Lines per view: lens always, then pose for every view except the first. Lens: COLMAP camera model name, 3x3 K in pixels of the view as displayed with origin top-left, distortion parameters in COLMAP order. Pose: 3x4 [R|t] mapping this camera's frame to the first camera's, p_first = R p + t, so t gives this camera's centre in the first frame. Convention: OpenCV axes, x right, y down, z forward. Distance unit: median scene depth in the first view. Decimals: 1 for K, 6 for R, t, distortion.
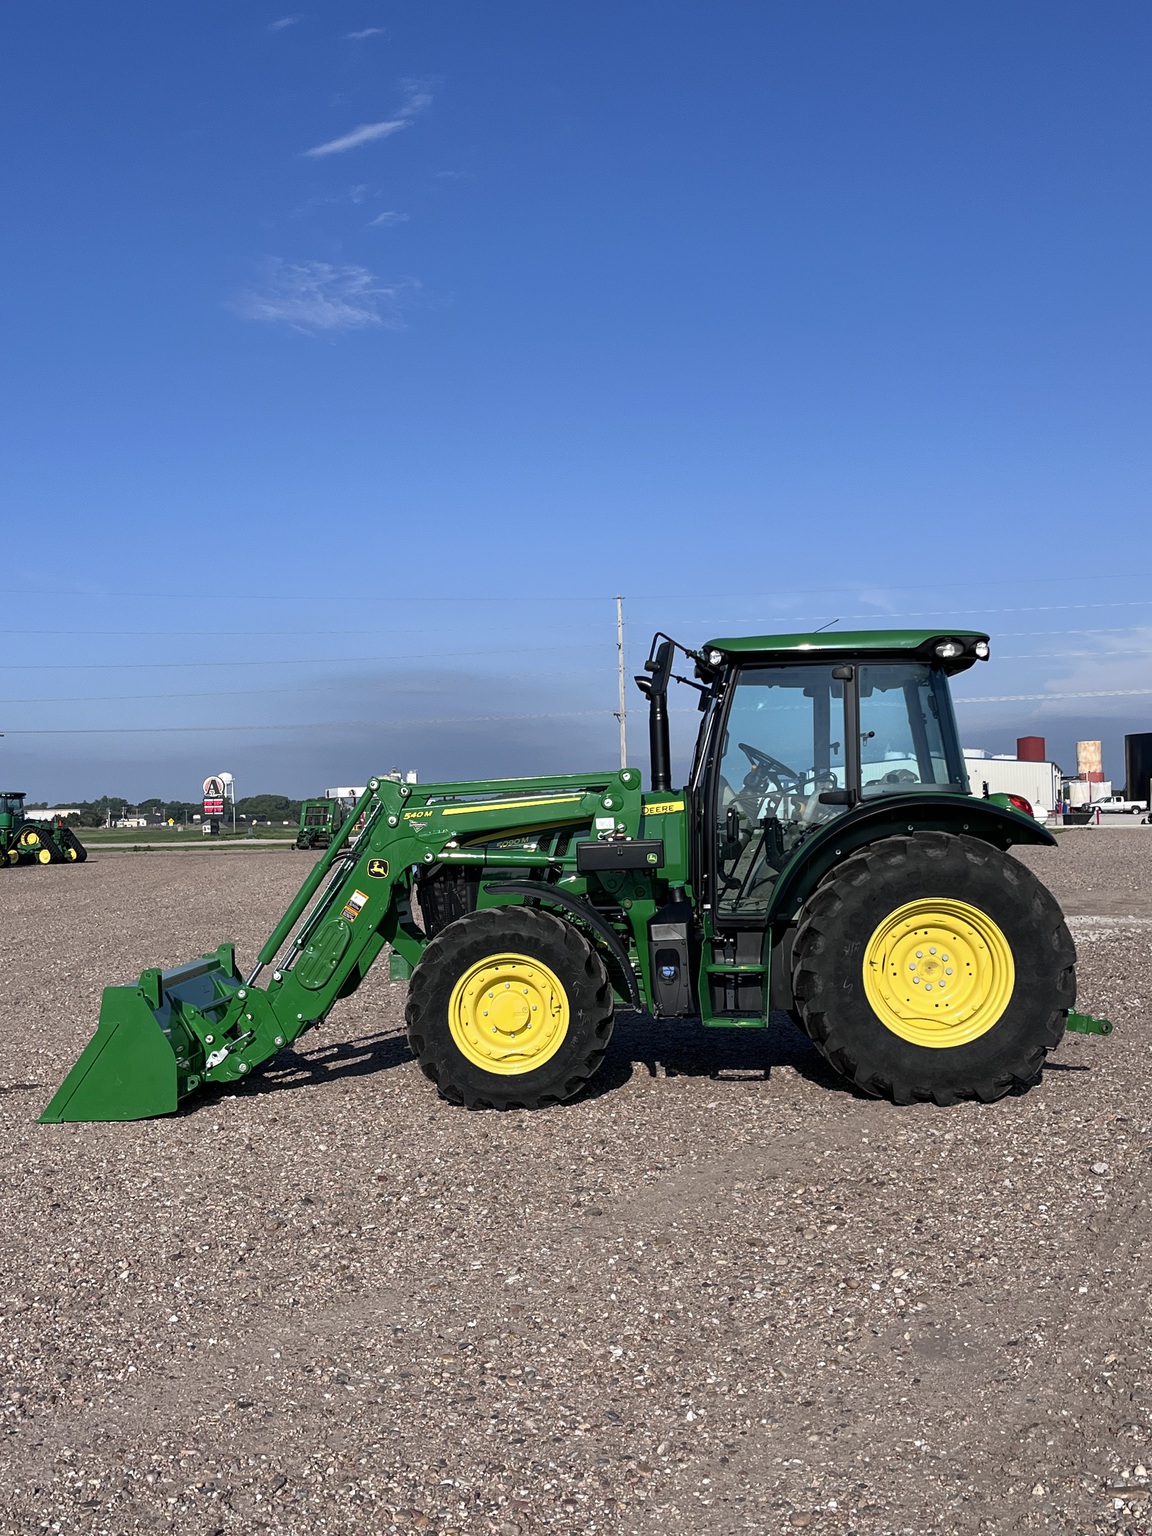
lens RADIAL K [[1682.4, 0, 570.1], [0, 1682.4, 775.8], [0, 0, 1]] dist [0.078066, 0.000000]
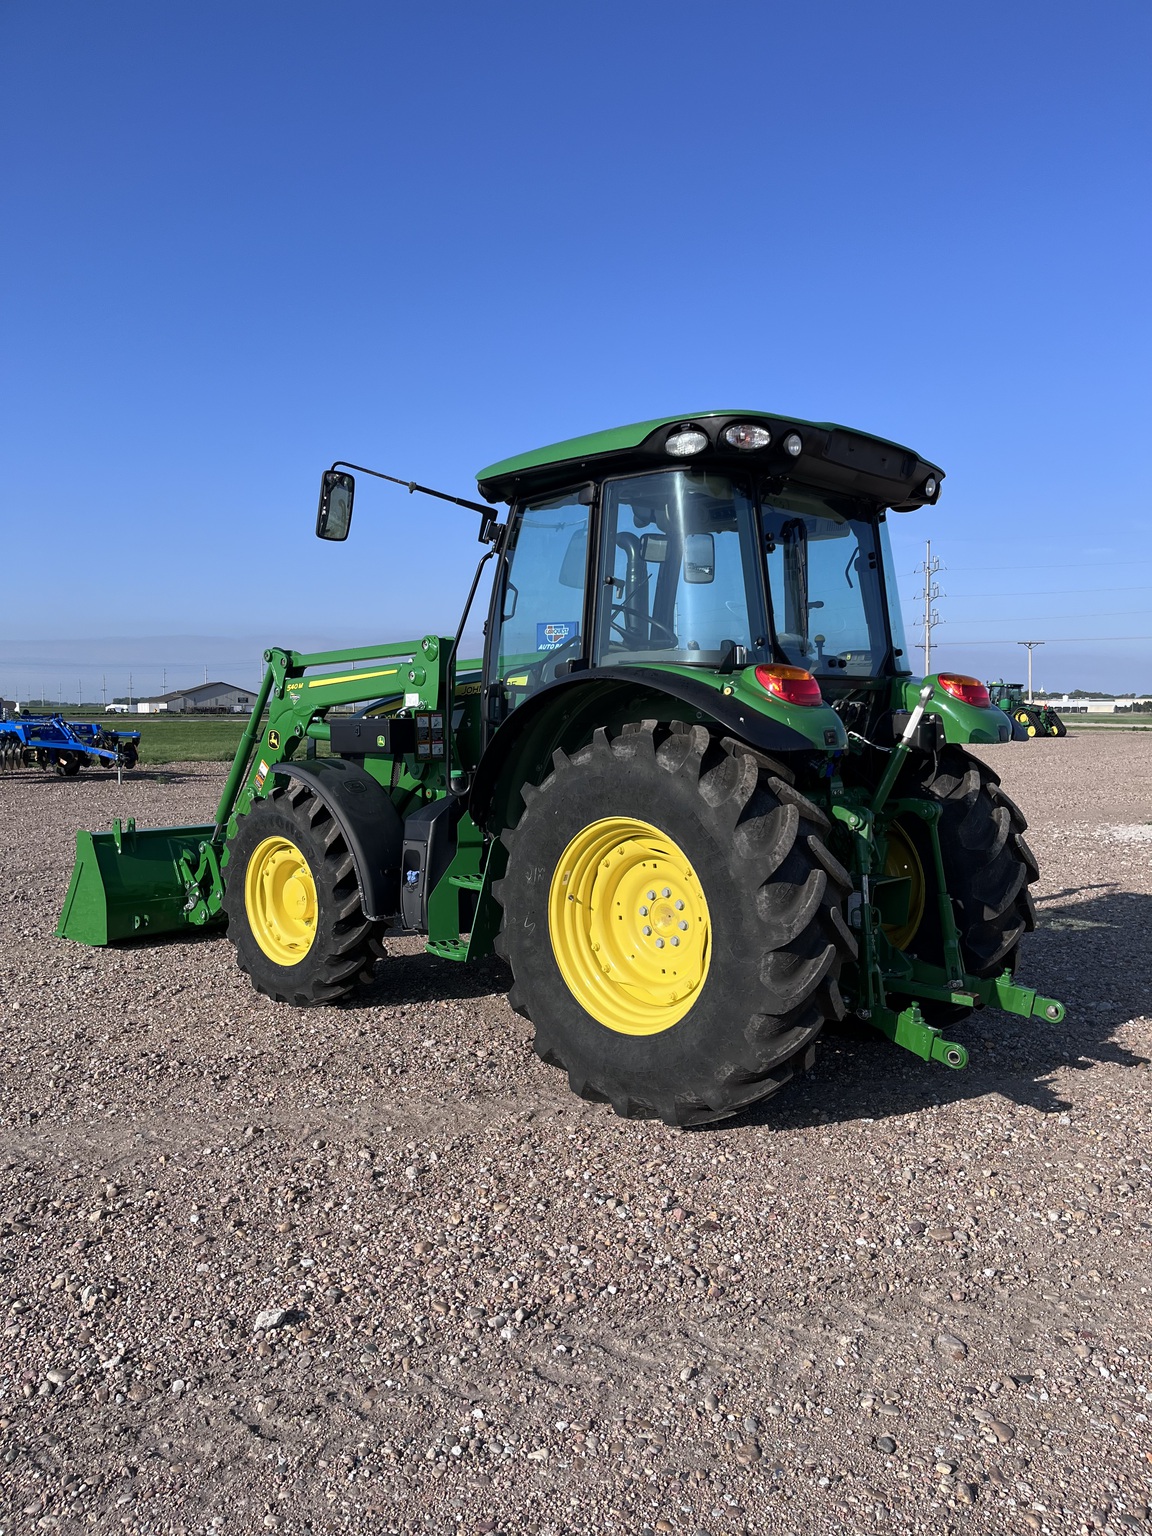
lens RADIAL K [[1165.5, 0, 568.0], [0, 1165.5, 781.1], [0, 0, 1]] dist [0.033250, -0.029587]
pose [[0.737209, 0.067486, -0.672286, 0.485579], [-0.005435, 0.995559, 0.093978, 0.013114], [0.675643, -0.065627, 0.734302, 0.605251]]
